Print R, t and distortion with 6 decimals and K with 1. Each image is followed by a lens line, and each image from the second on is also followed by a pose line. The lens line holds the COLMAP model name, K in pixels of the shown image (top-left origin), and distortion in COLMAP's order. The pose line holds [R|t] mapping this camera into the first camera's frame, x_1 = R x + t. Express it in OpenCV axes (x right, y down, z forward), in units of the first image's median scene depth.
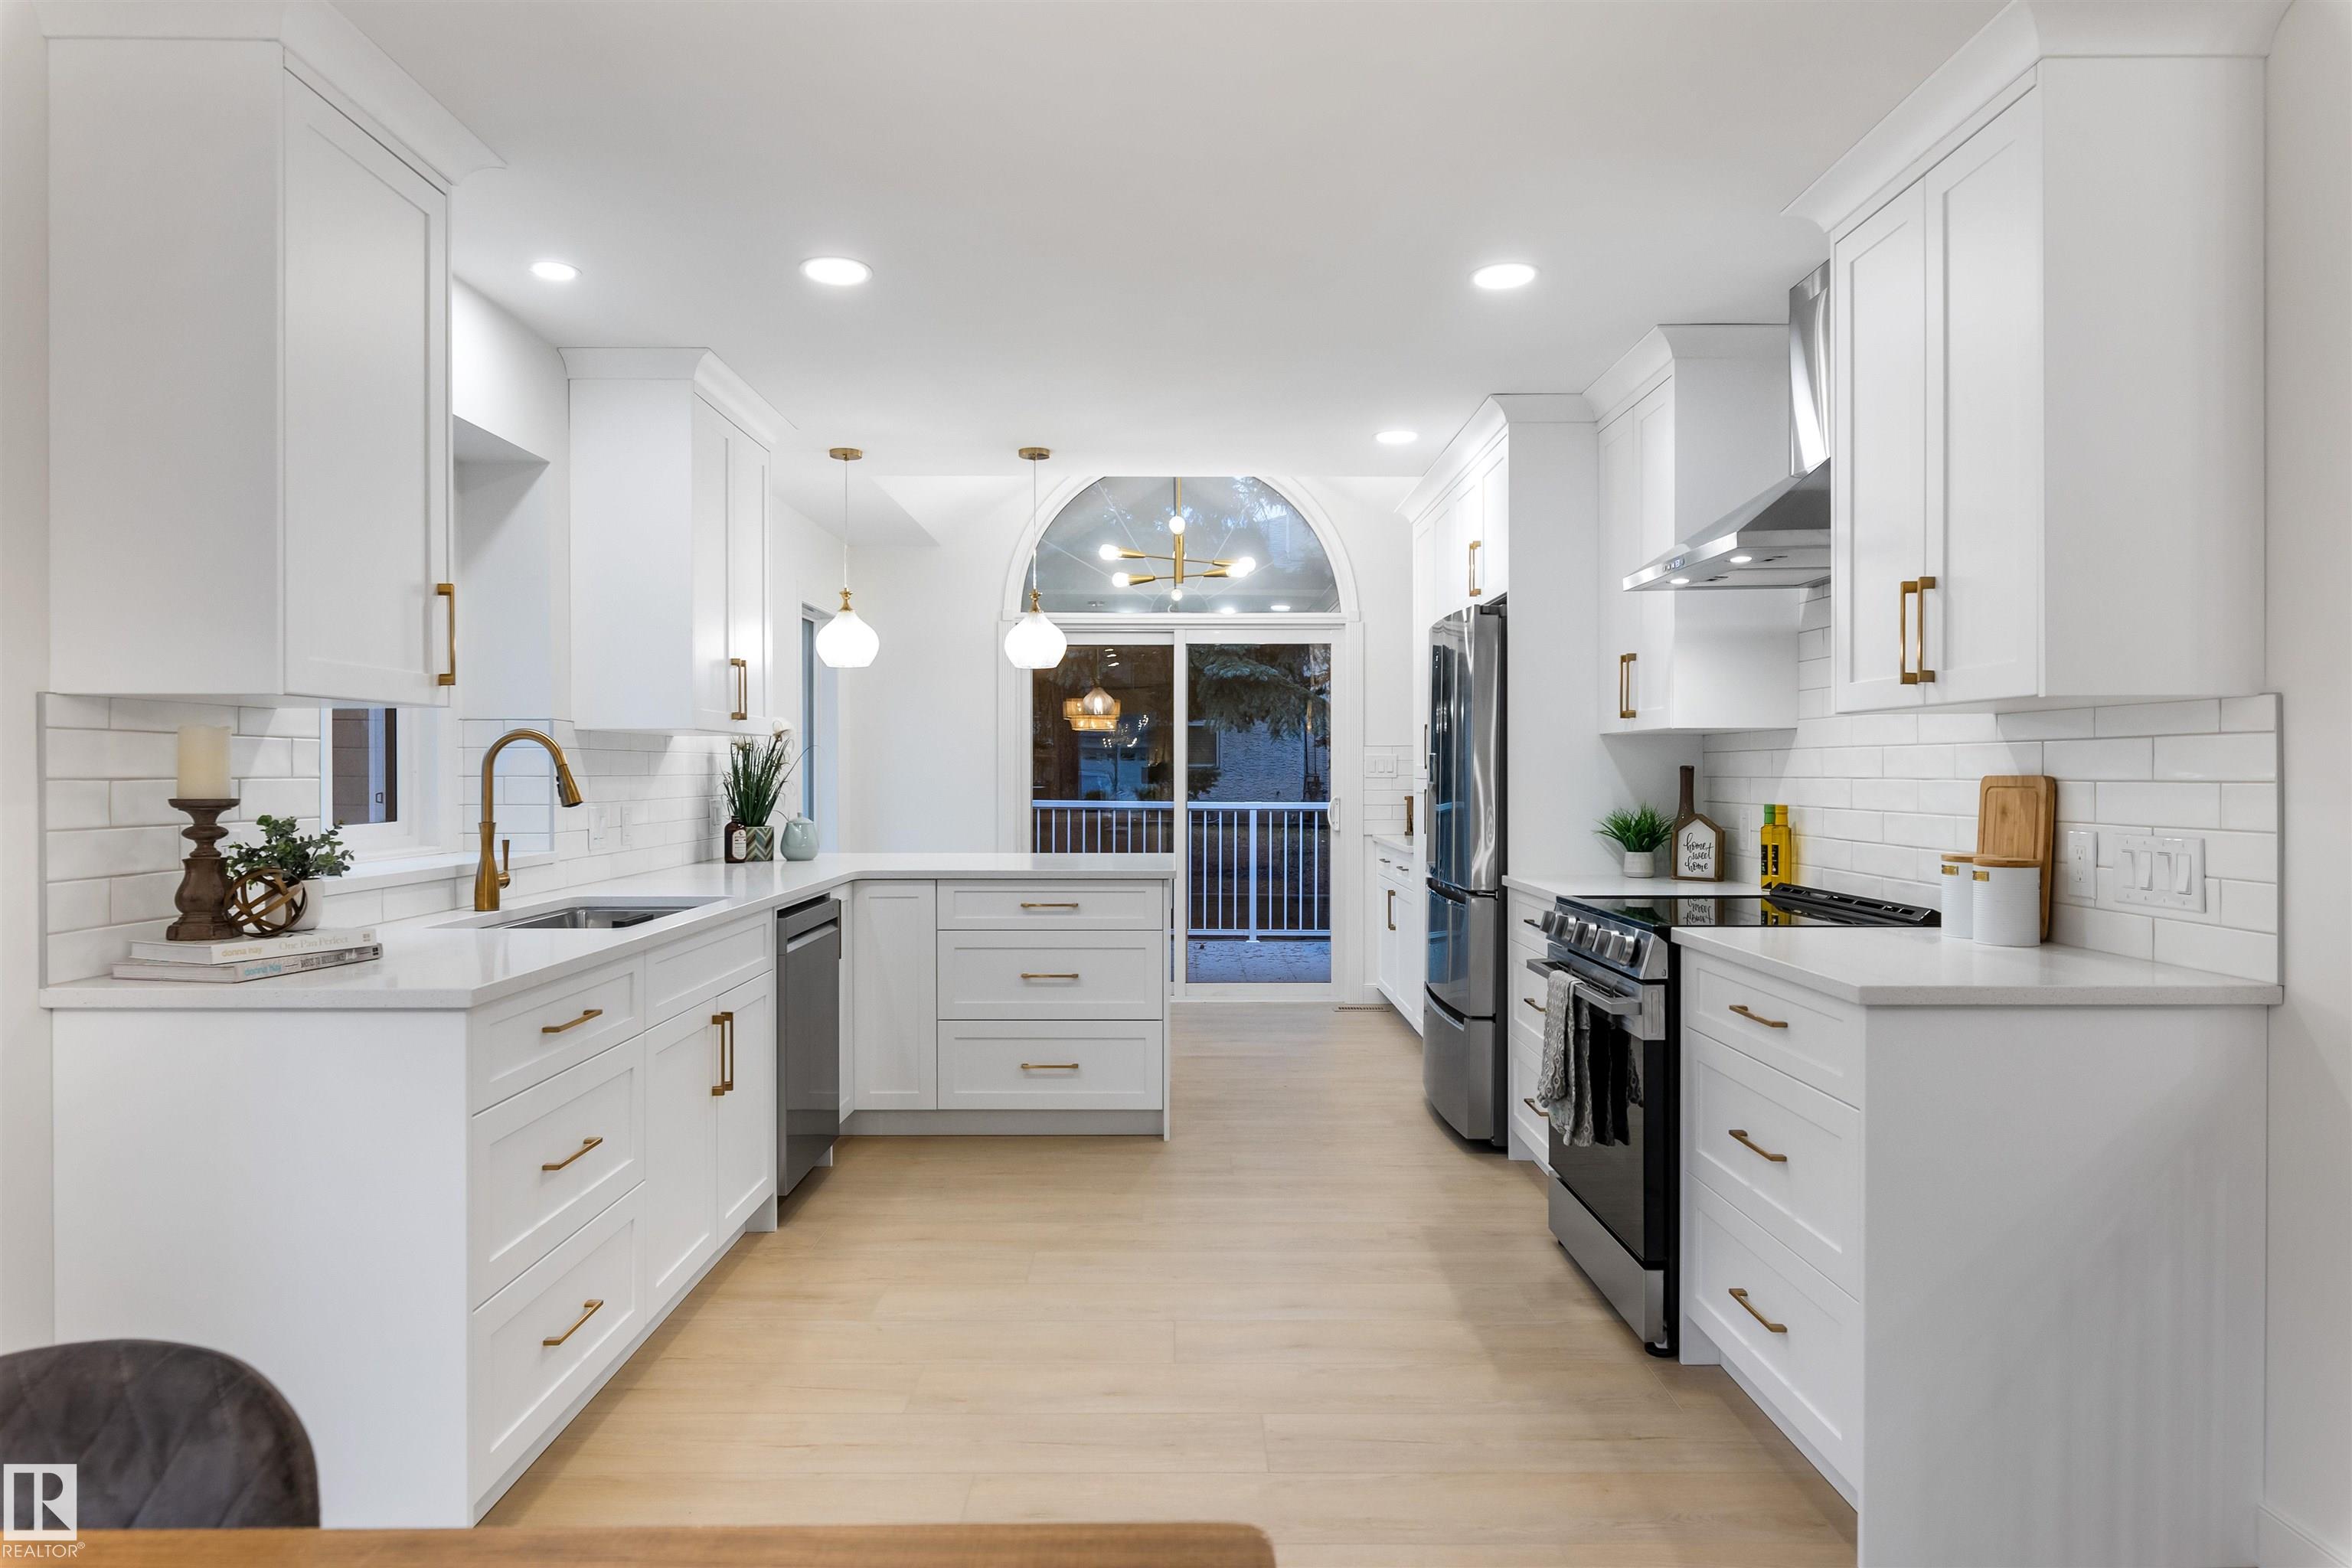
lens RADIAL K [[1403.1, 0, 1176.0], [0, 1403.1, 784.0], [0, 0, 1]] dist [-0.001401, 0.001053]
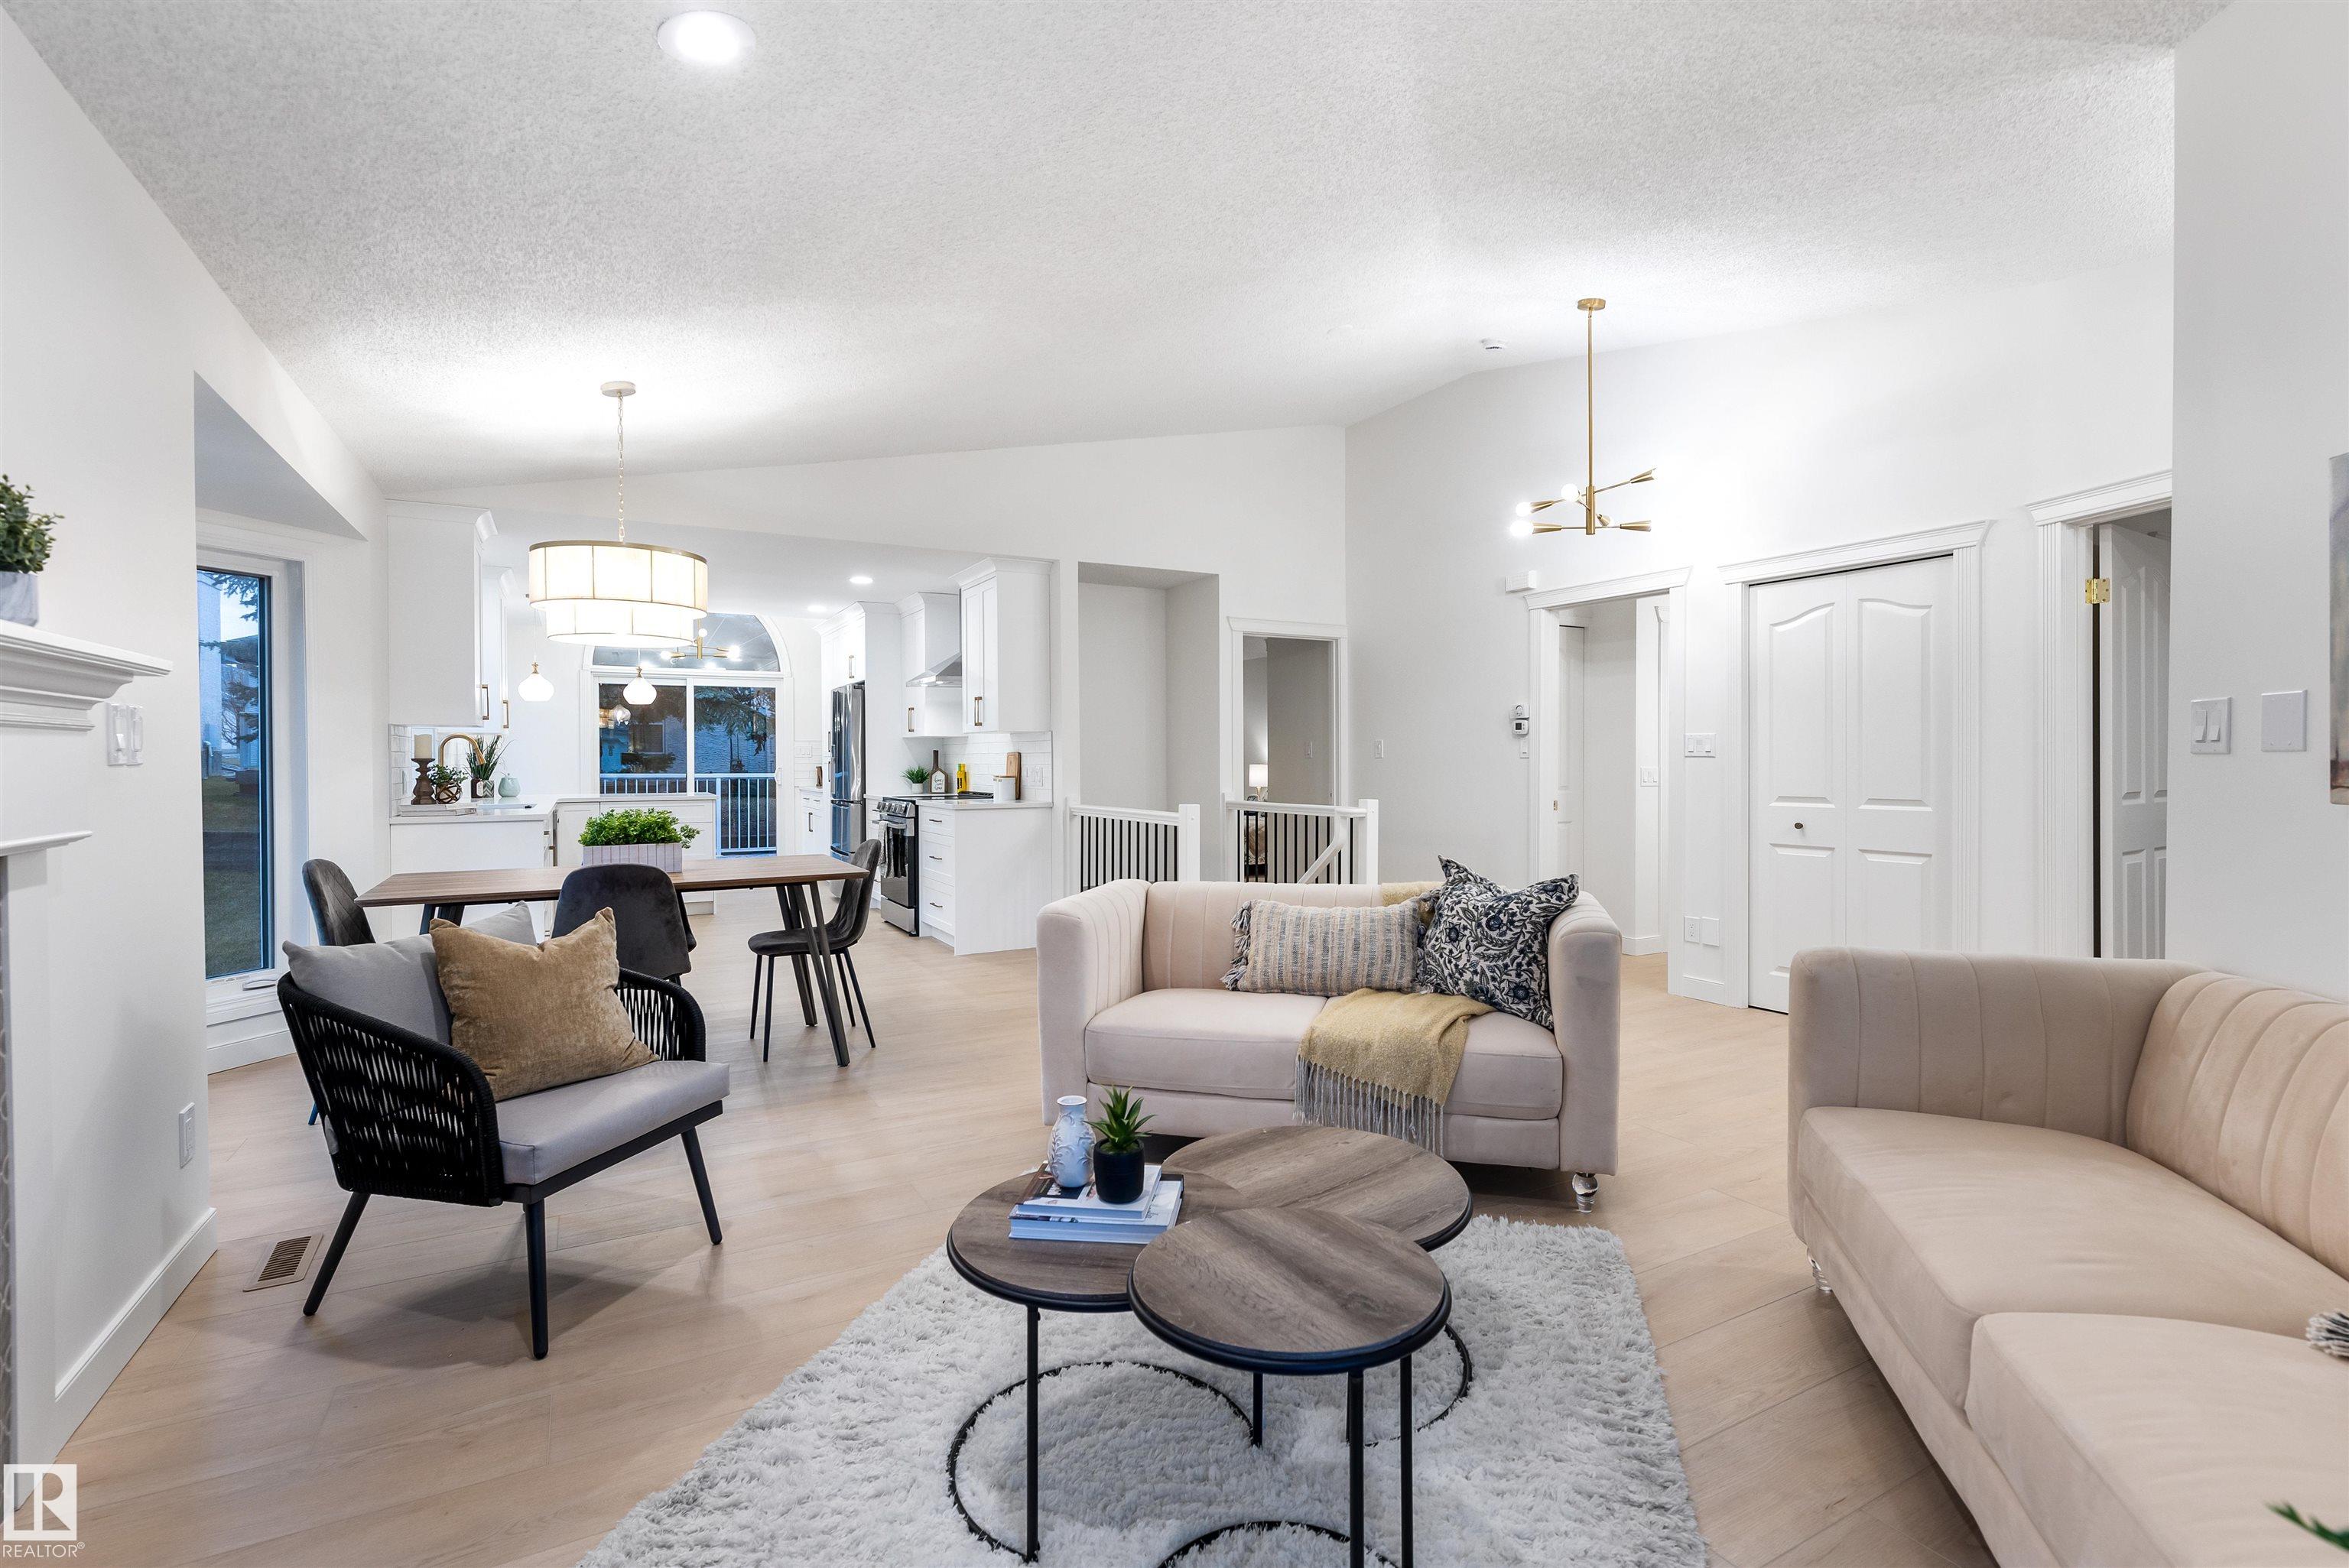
lens RADIAL K [[1068.6, 0, 1174.7], [0, 1068.6, 767.7], [0, 0, 1]] dist [-0.001485, 0.000069]
pose [[0.875880, -0.006112, 0.482490, -0.235982], [0.006804, 0.999977, 0.000316, 0.025292], [-0.482481, 0.003006, 0.875901, -1.101679]]
